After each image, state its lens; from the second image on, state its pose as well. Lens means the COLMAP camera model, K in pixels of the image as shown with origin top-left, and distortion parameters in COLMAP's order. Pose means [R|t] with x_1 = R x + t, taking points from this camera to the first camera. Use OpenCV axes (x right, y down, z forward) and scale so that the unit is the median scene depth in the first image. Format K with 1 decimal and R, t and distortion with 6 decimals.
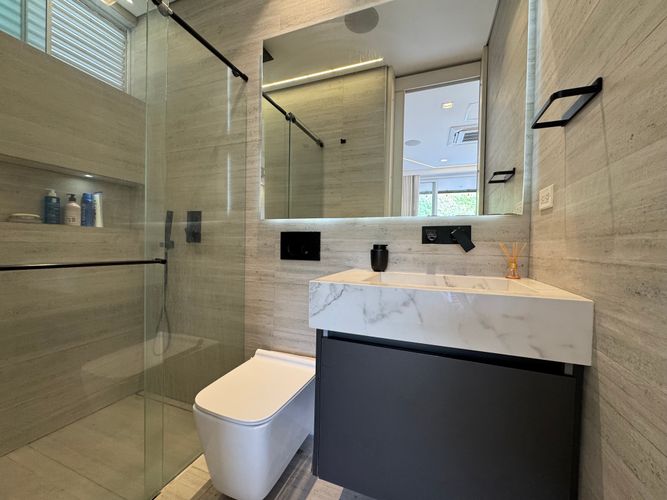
lens RADIAL K [[268.6, 0, 333.5], [0, 268.6, 250.0], [0, 0, 1]] dist [-0.001013, -0.000161]
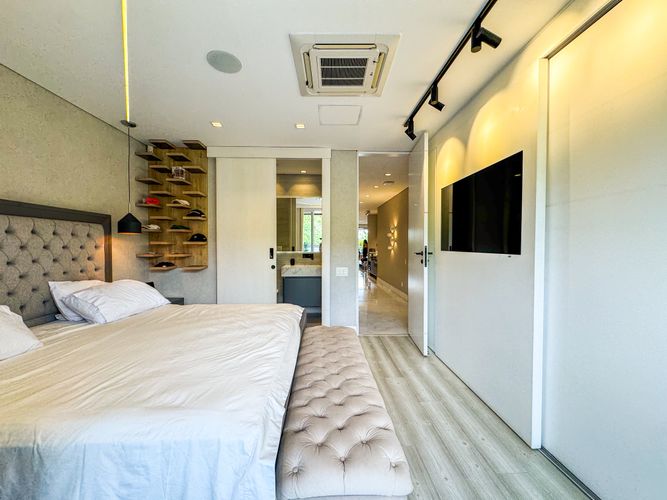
lens RADIAL K [[268.6, 0, 333.5], [0, 268.6, 250.0], [0, 0, 1]] dist [-0.001013, -0.000161]
pose [[0.915604, -0.026593, 0.401201, -0.912384], [0.021000, 0.999611, 0.018334, -0.216279], [-0.401533, -0.008361, 0.915806, -3.043566]]
